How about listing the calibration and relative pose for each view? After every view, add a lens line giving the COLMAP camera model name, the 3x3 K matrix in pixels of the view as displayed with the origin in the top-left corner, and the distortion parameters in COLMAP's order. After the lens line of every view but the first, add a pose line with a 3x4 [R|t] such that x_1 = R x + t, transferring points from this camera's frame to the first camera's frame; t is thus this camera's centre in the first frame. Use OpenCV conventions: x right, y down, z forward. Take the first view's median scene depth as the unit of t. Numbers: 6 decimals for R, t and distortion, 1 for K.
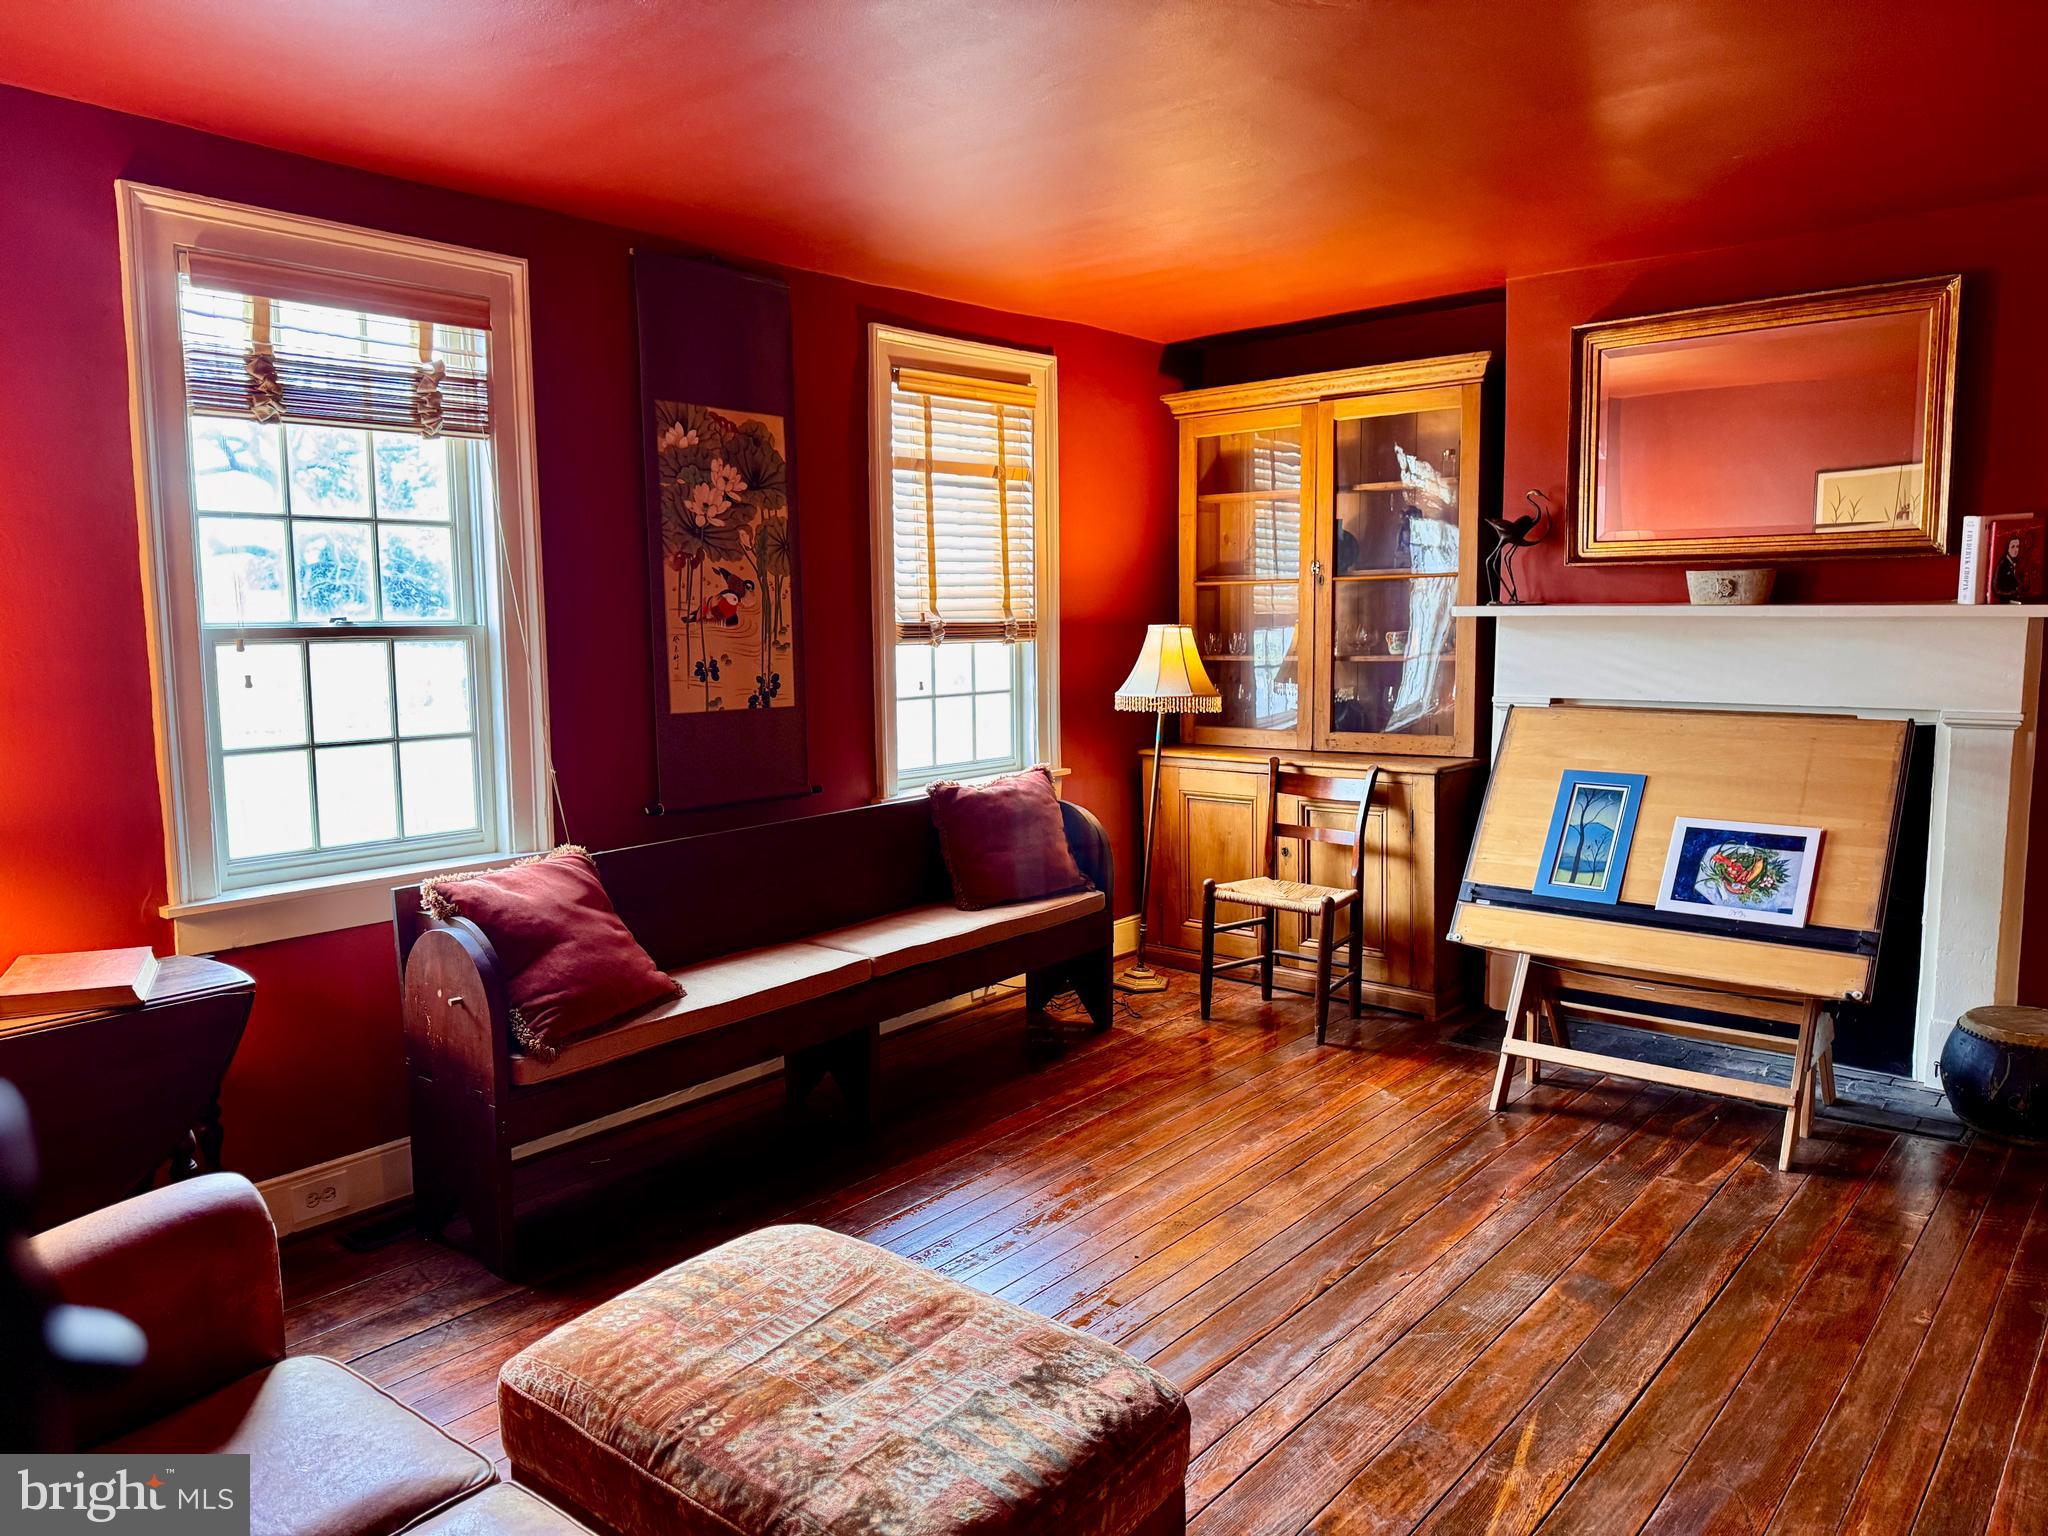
lens RADIAL K [[1443.1, 0, 1021.6], [0, 1443.1, 776.5], [0, 0, 1]] dist [0.038634, -0.038346]
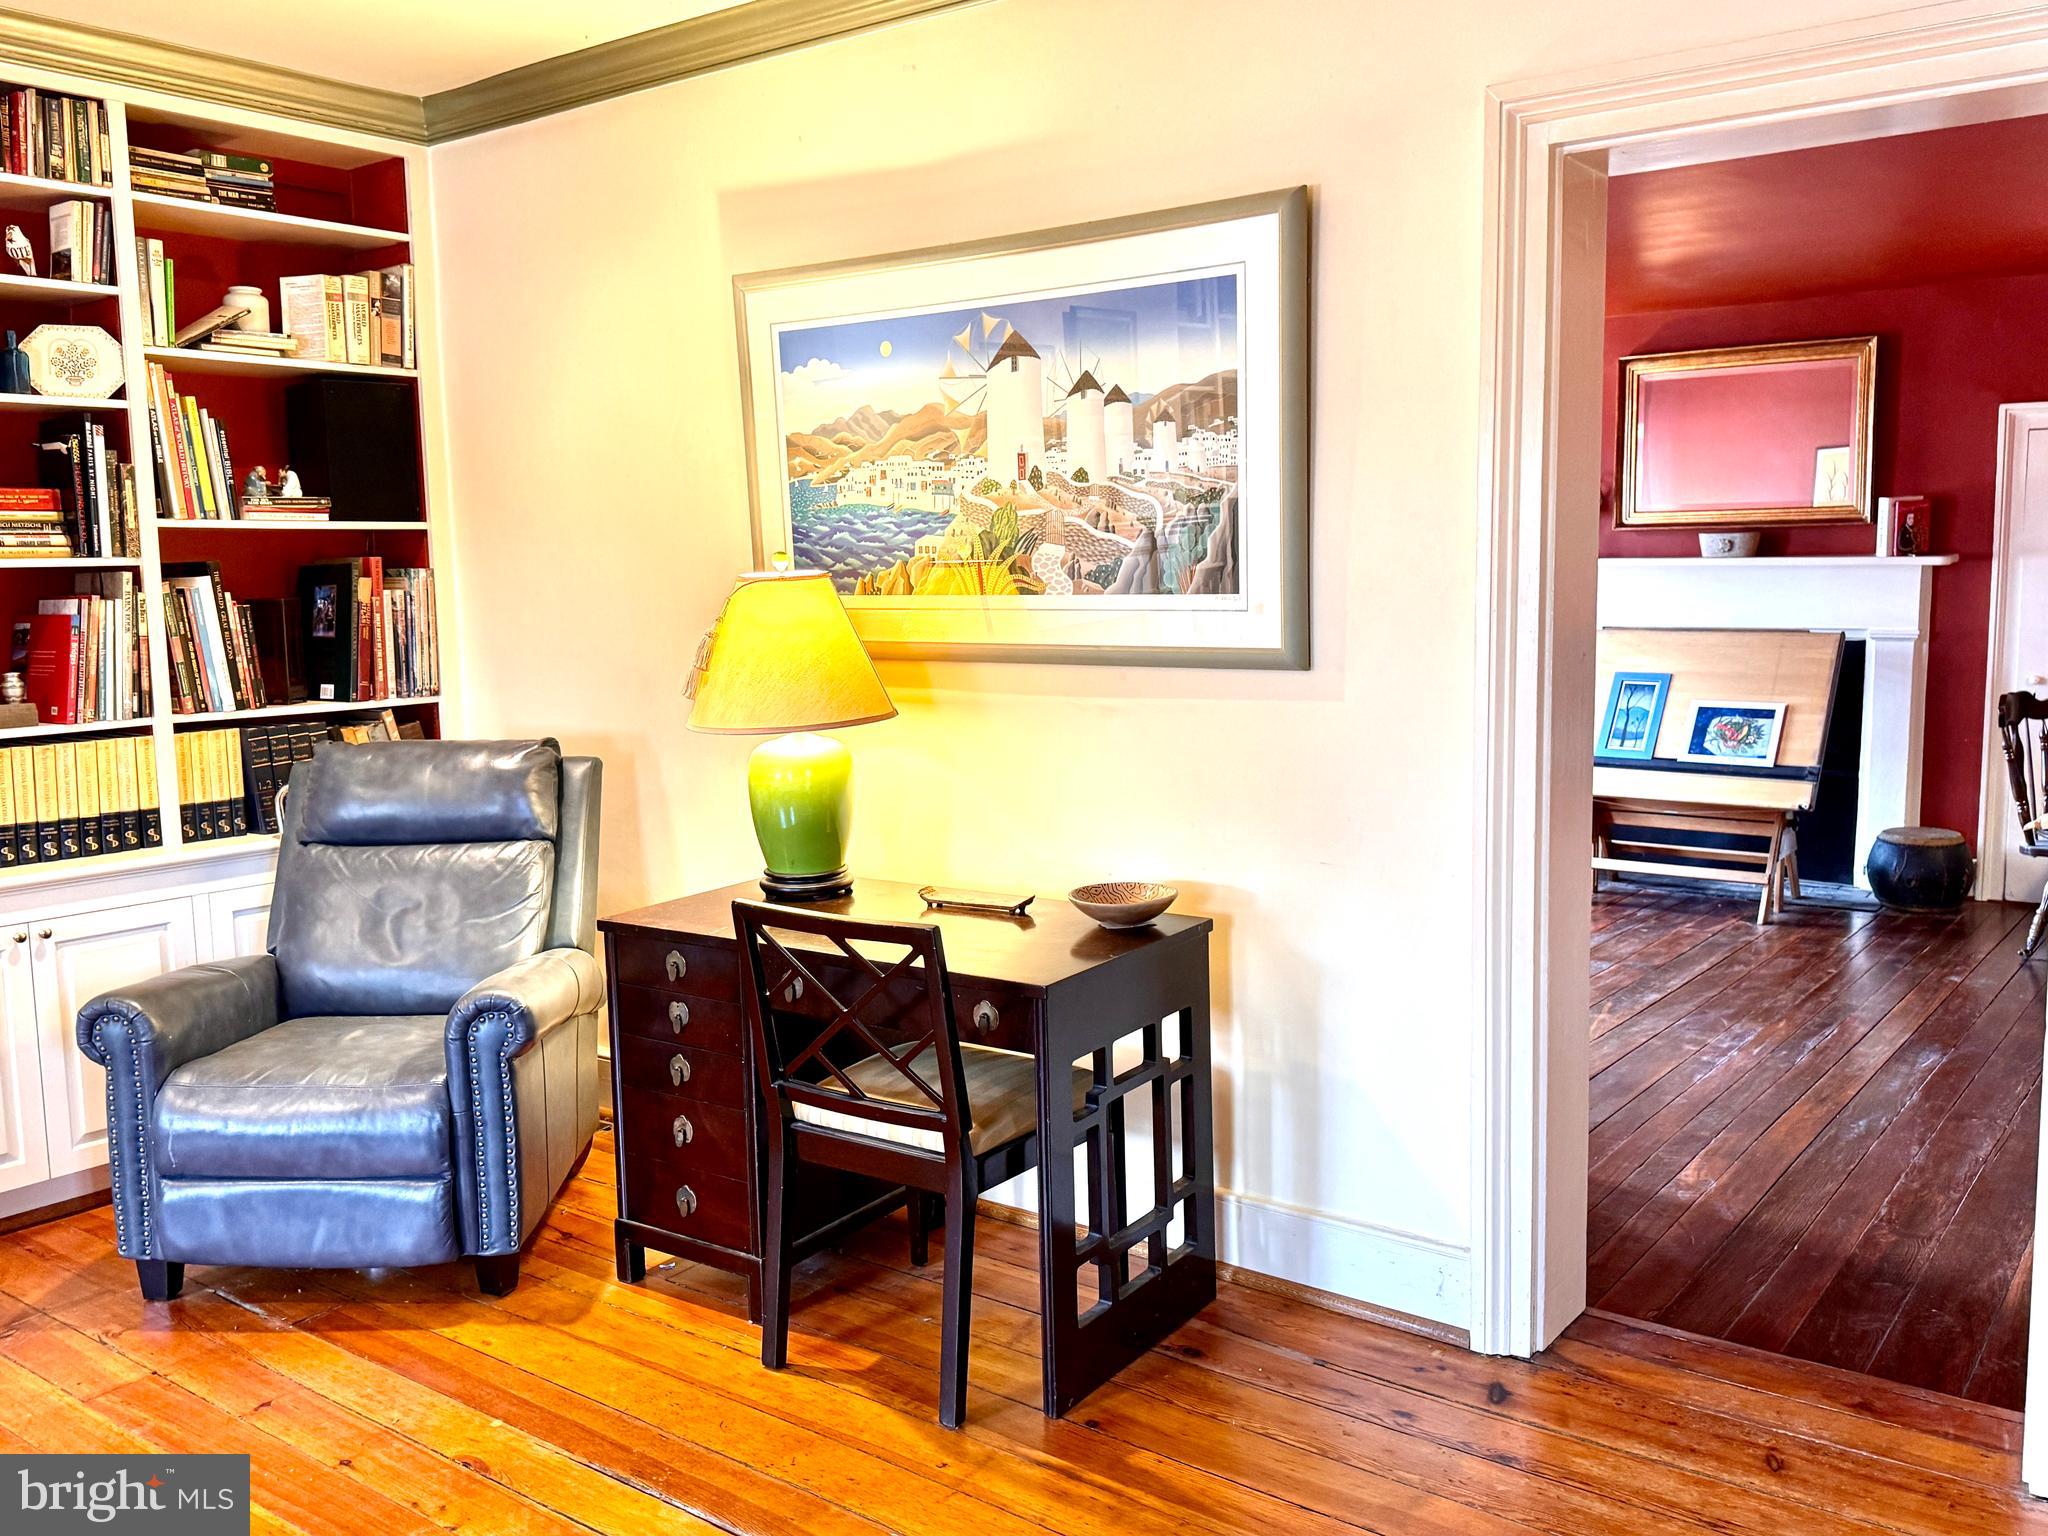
lens RADIAL K [[1732.7, 0, 1038.1], [0, 1732.7, 758.1], [0, 0, 1]] dist [0.077590, -0.090655]
pose [[0.998224, 0.003407, 0.059475, -0.322489], [-0.002538, 0.999889, -0.014677, 0.117264], [-0.059518, 0.014500, 0.998122, -0.744834]]
